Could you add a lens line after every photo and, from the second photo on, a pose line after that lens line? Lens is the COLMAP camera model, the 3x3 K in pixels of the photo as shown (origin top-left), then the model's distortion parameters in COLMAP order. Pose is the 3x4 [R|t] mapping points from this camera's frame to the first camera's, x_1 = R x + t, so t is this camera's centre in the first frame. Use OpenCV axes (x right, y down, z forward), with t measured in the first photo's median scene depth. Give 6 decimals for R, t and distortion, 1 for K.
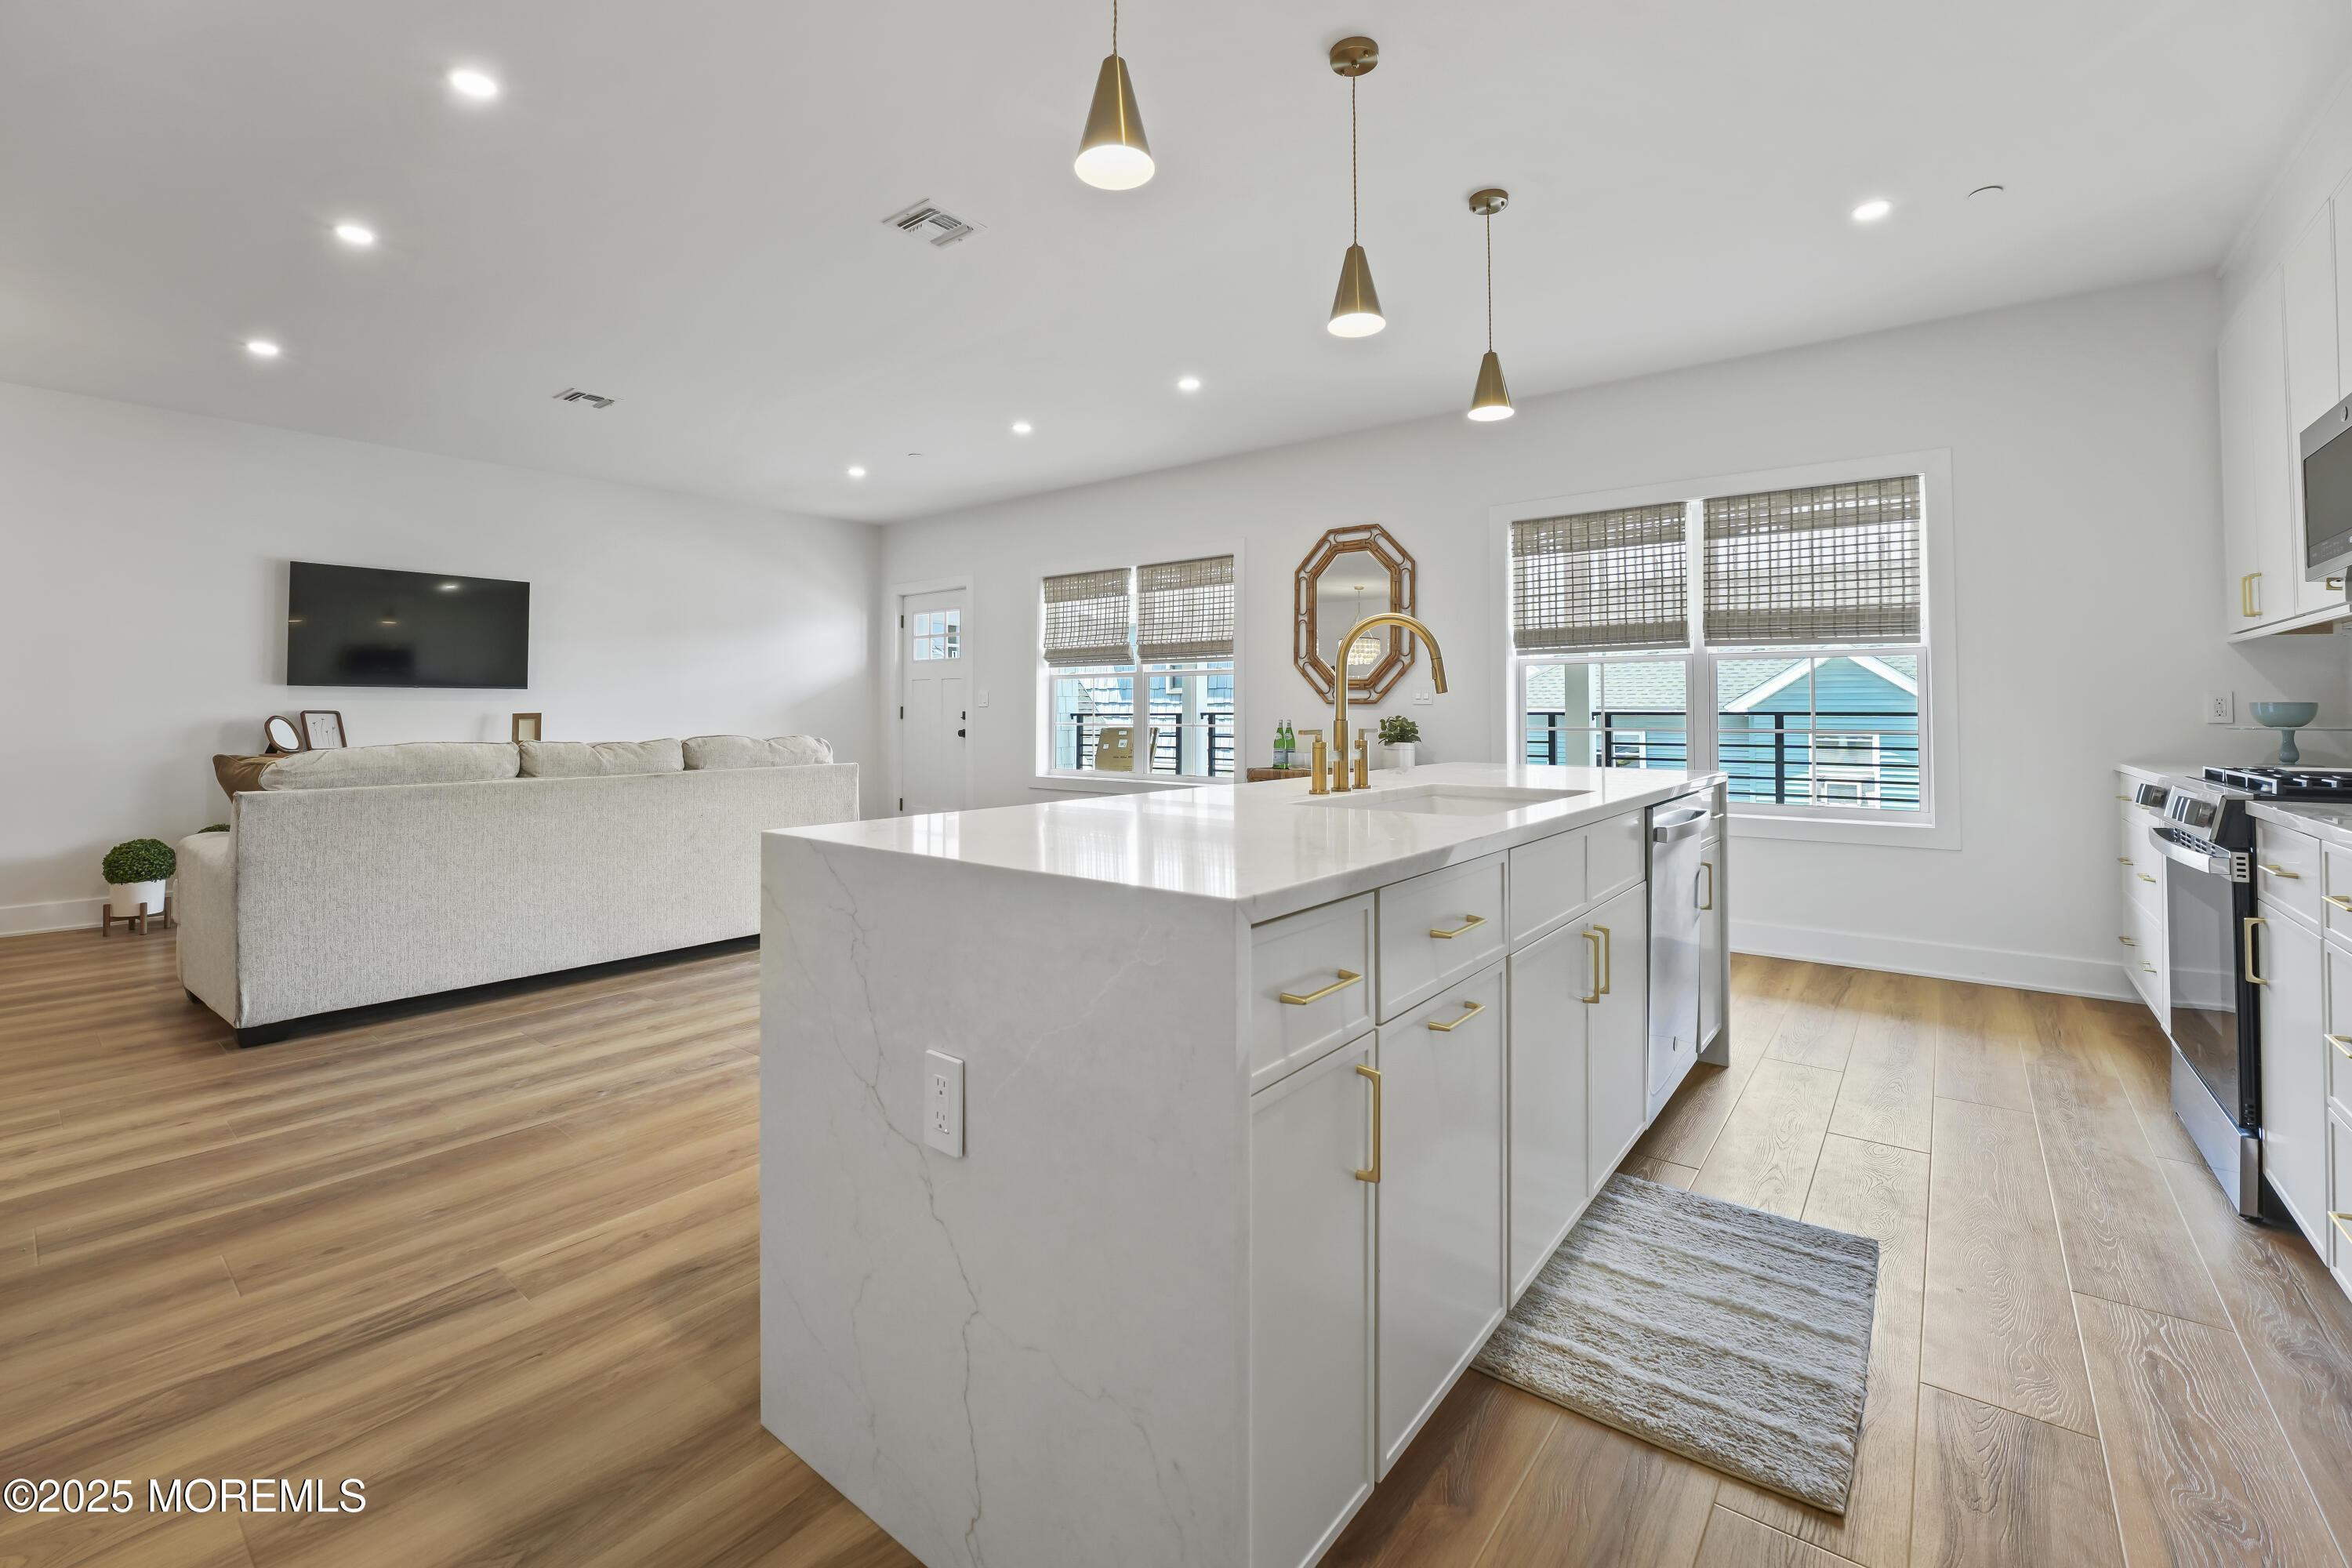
lens RADIAL K [[986.9, 0, 1173.9], [0, 986.9, 687.9], [0, 0, 1]] dist [-0.019546, 0.000425]
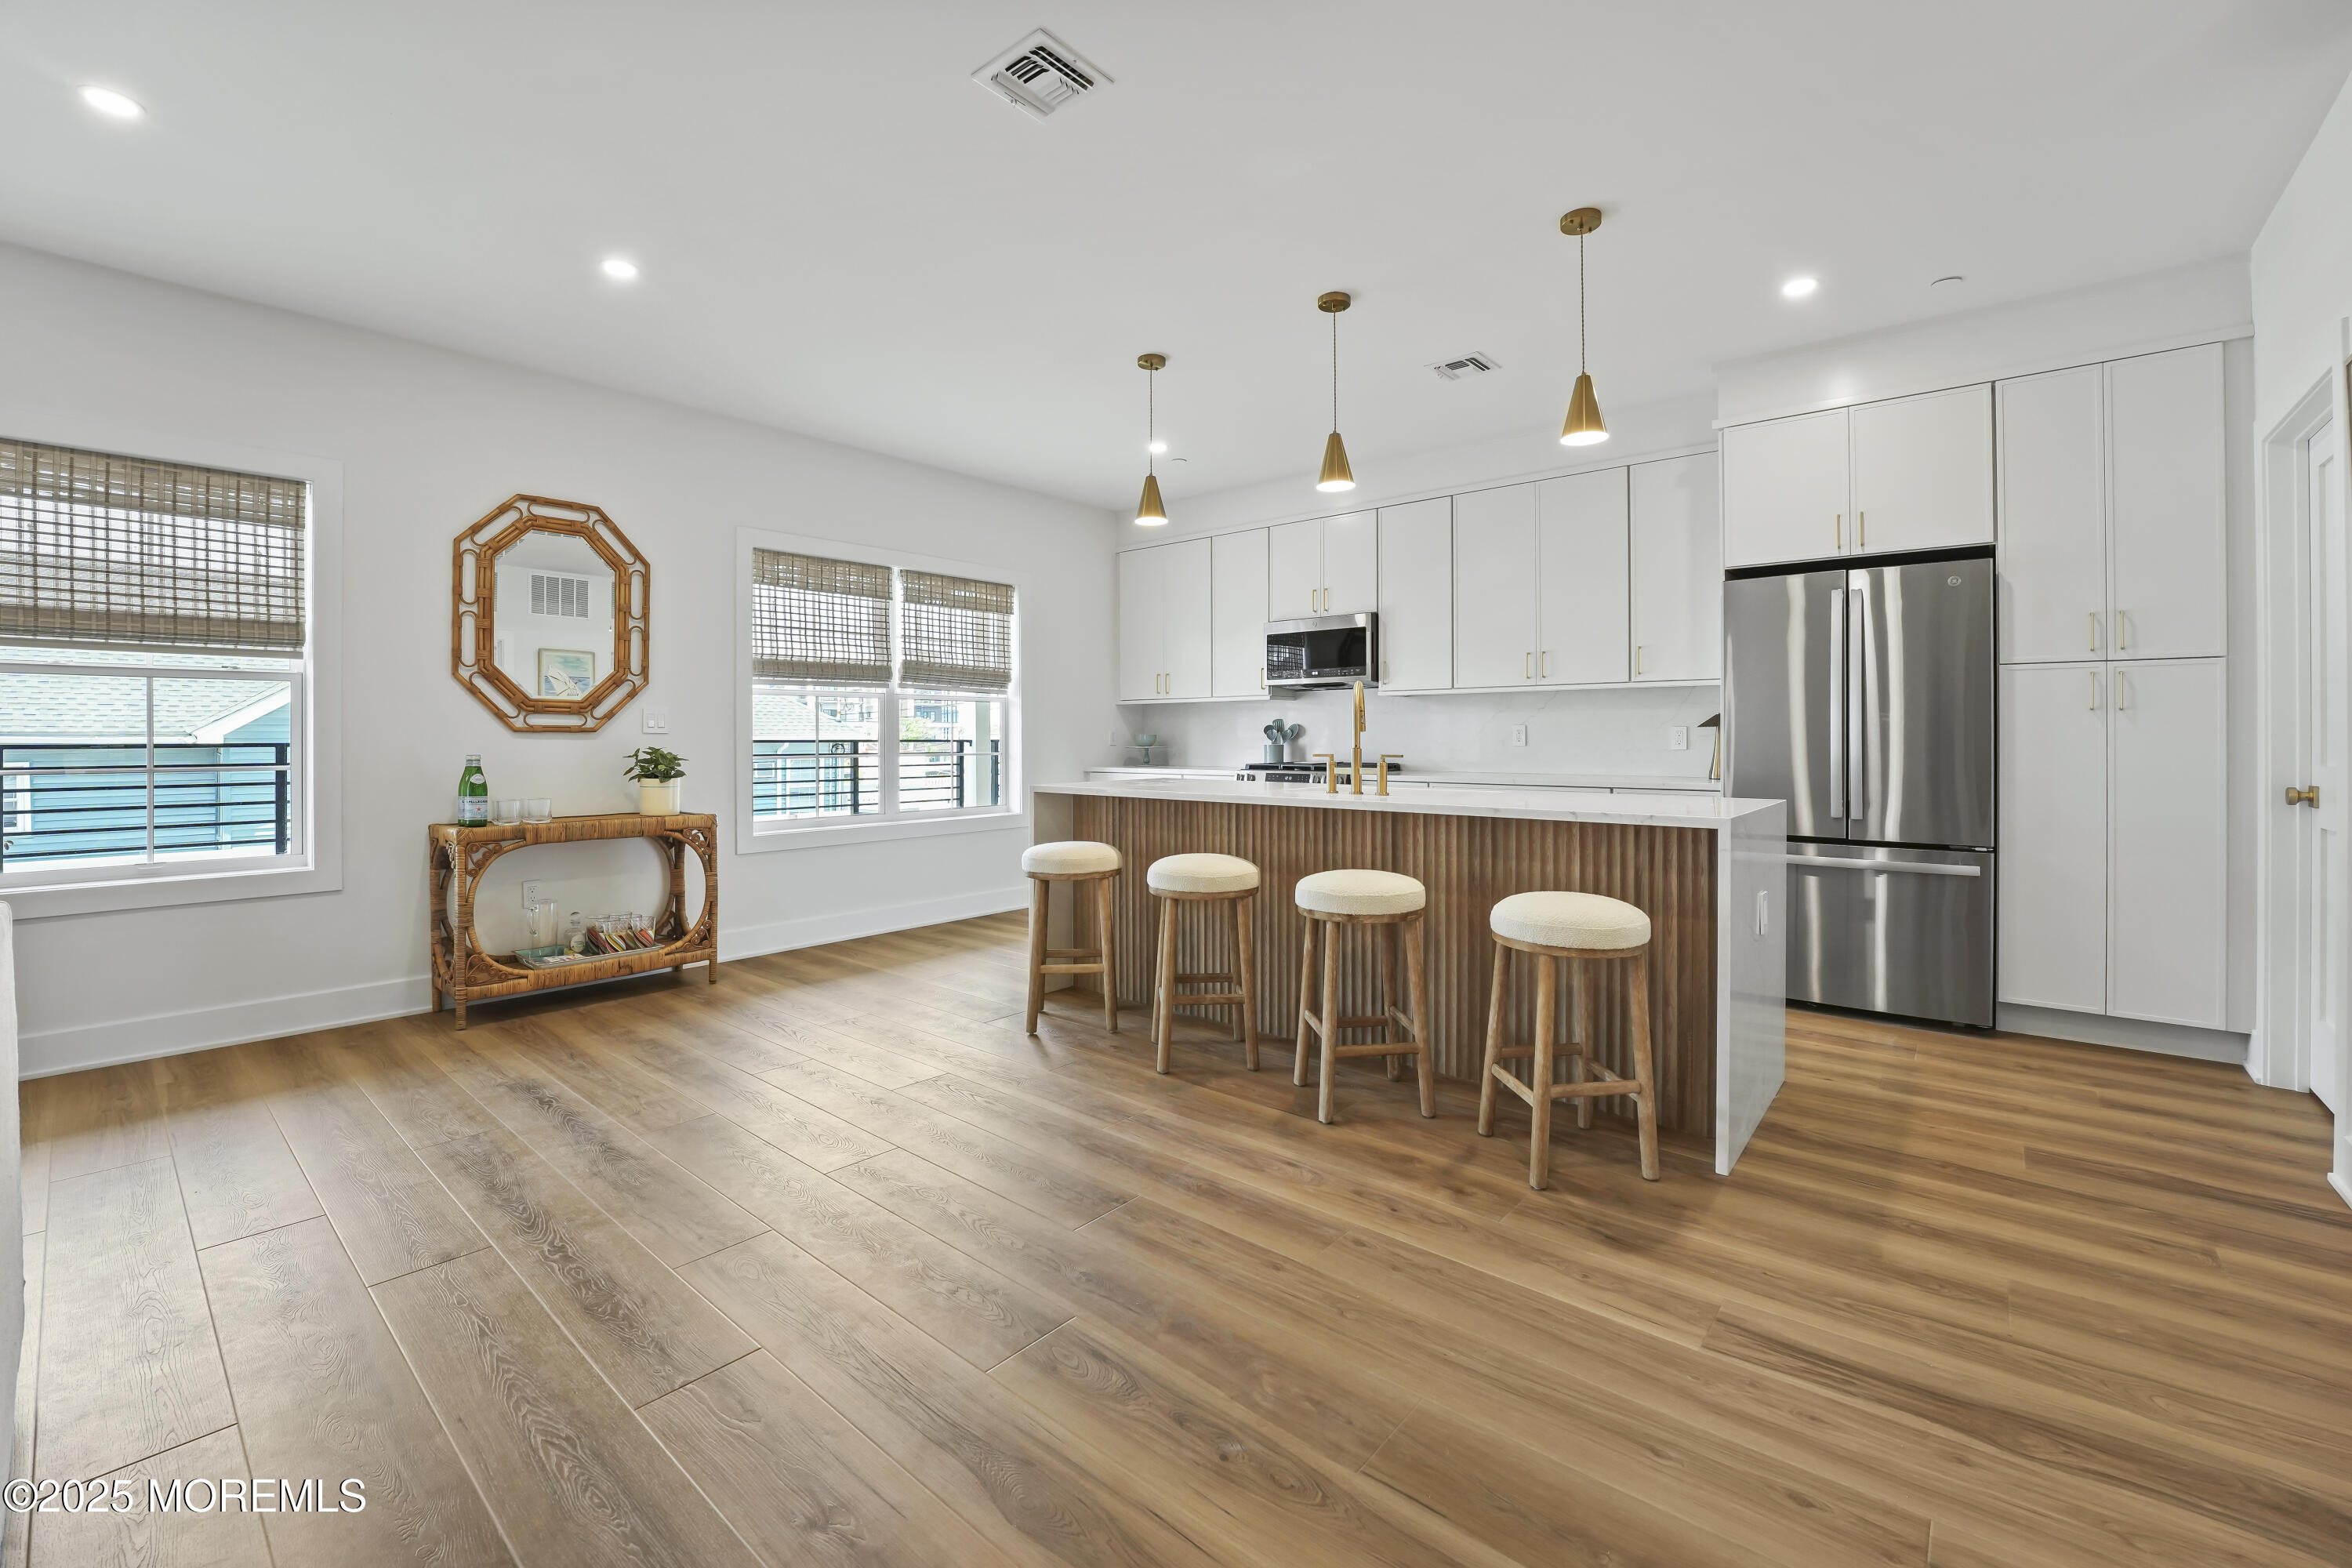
lens RADIAL K [[973.2, 0, 1166.1], [0, 973.2, 731.6], [0, 0, 1]] dist [-0.025586, 0.000105]
pose [[0.037130, 0.003204, 0.999305, -0.555840], [-0.022753, 0.999738, -0.002360, 0.006735], [-0.999051, -0.022649, 0.037193, 0.508169]]
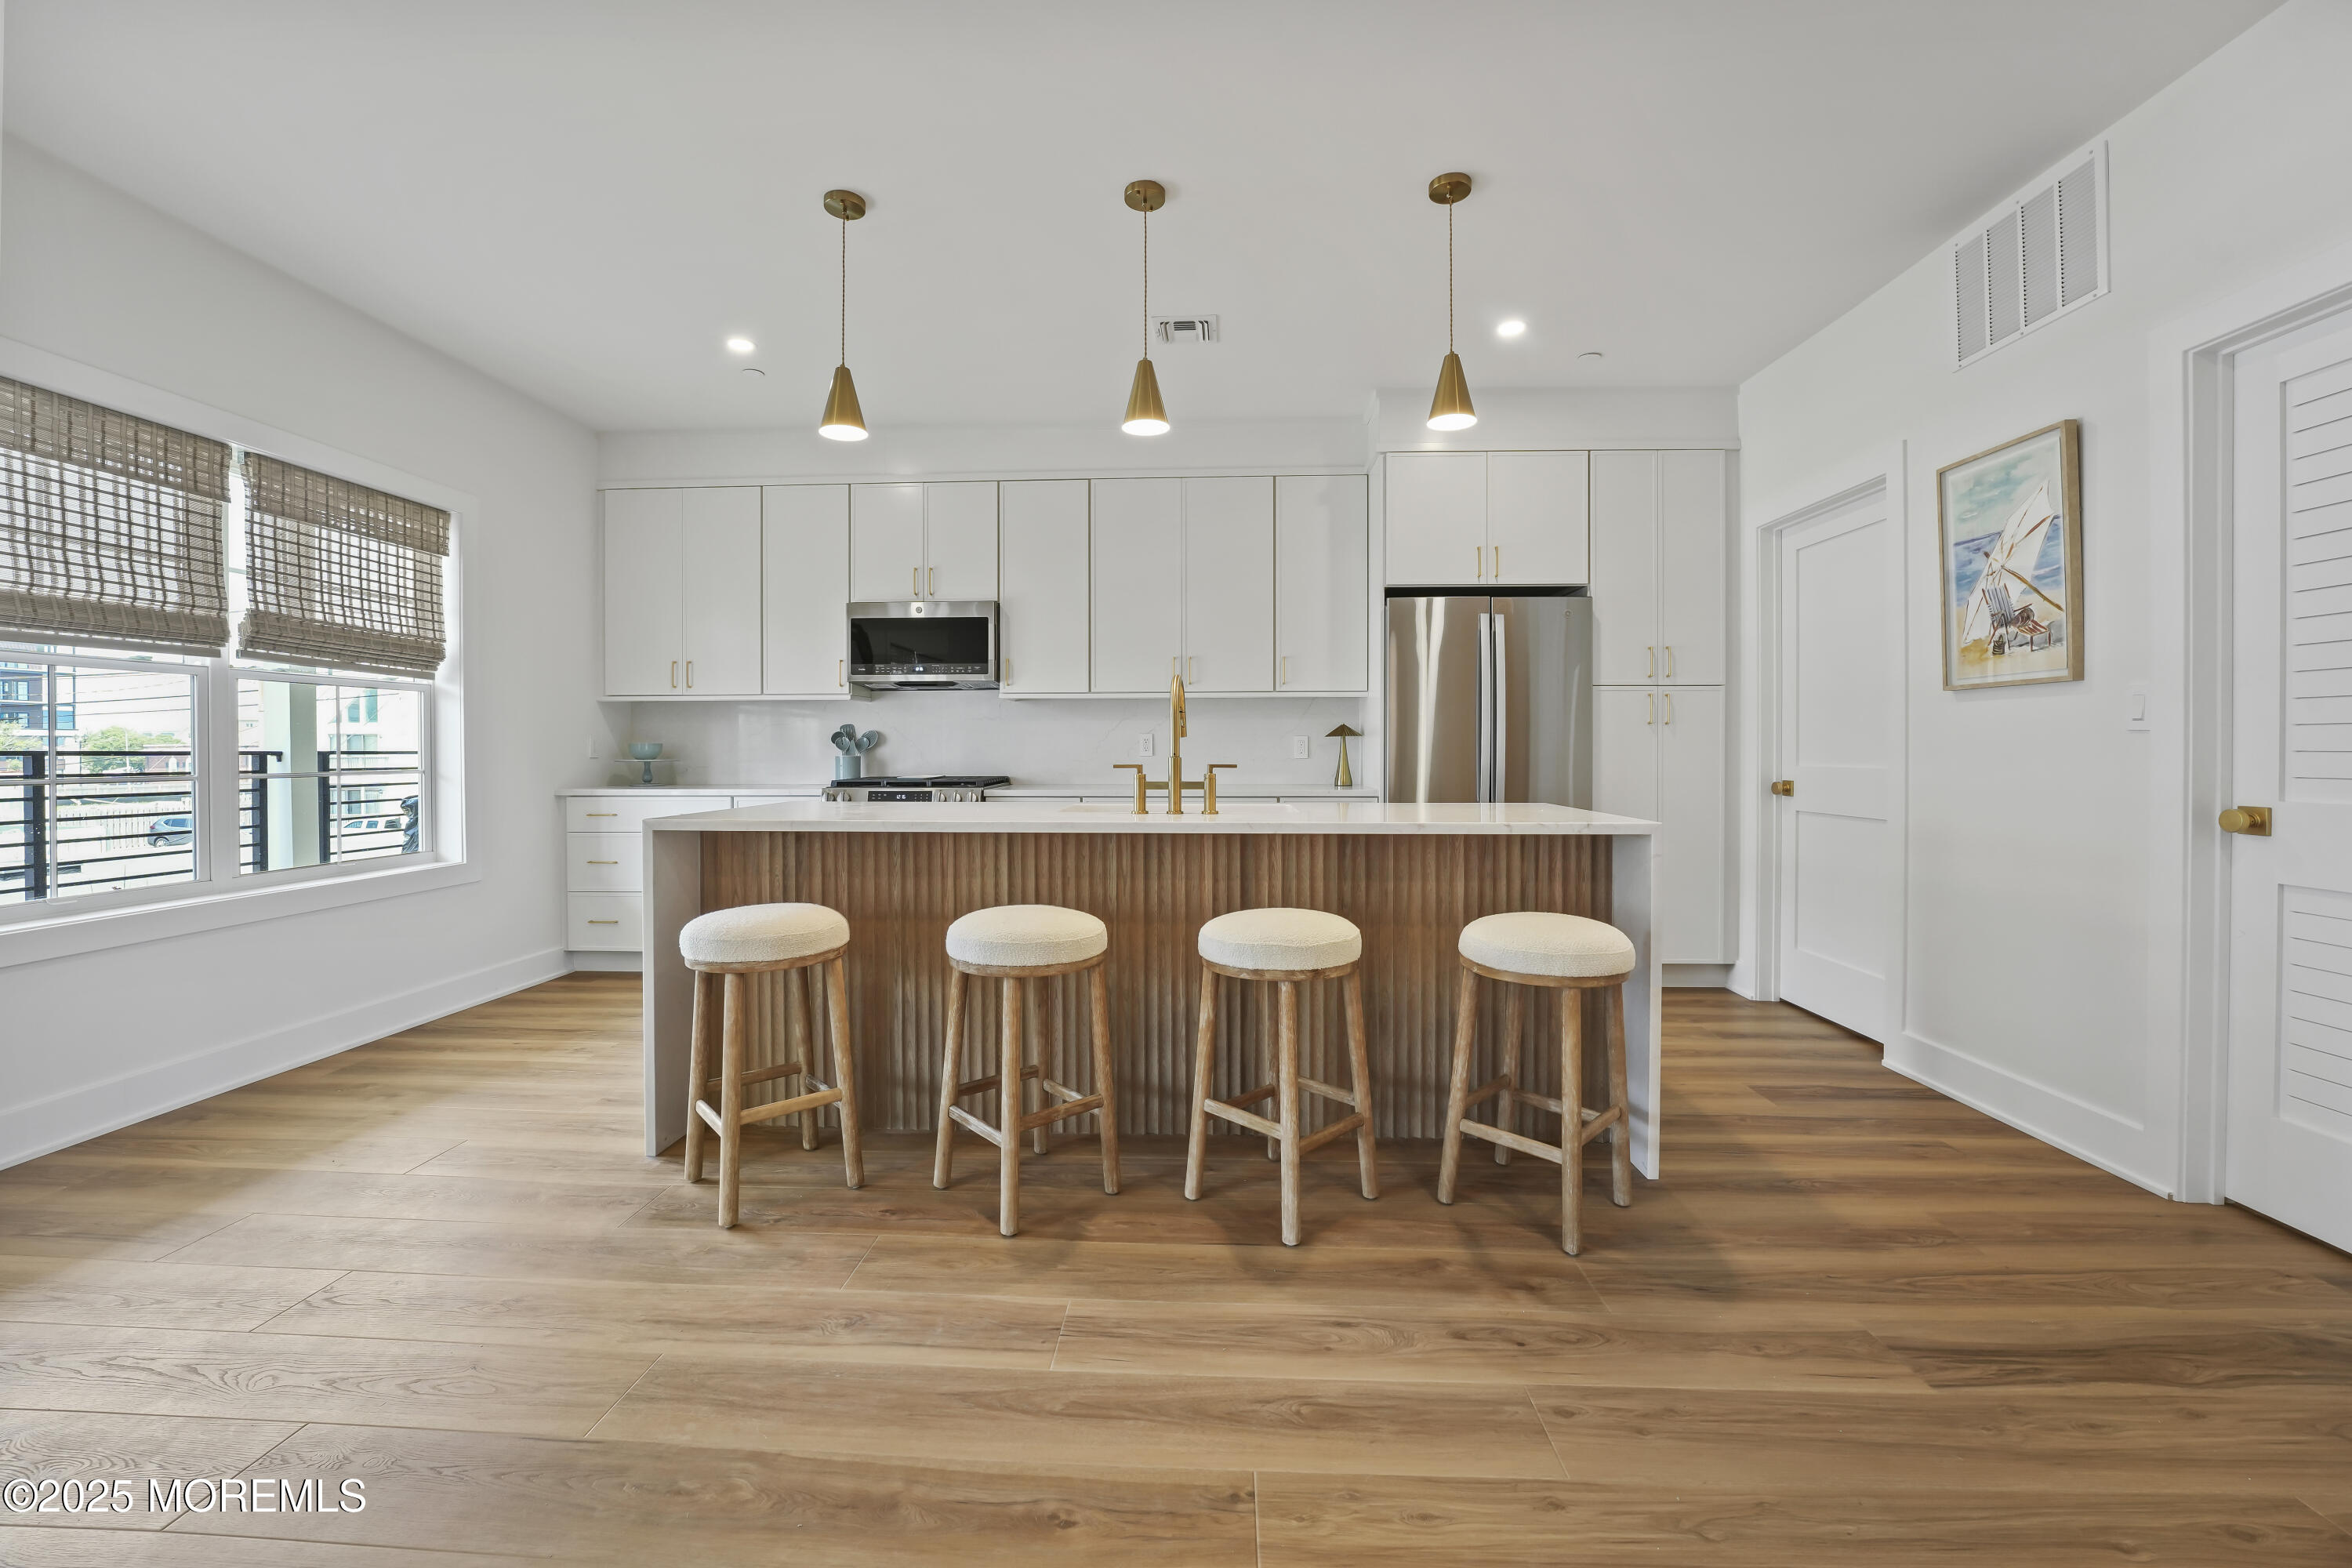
lens RADIAL K [[961.2, 0, 1172.2], [0, 961.2, 758.2], [0, 0, 1]] dist [-0.027592, 0.002444]
pose [[-0.584509, -0.008490, 0.811343, -0.331217], [-0.019230, 0.999809, -0.003392, 0.015434], [-0.811159, -0.017585, -0.584561, 0.700521]]
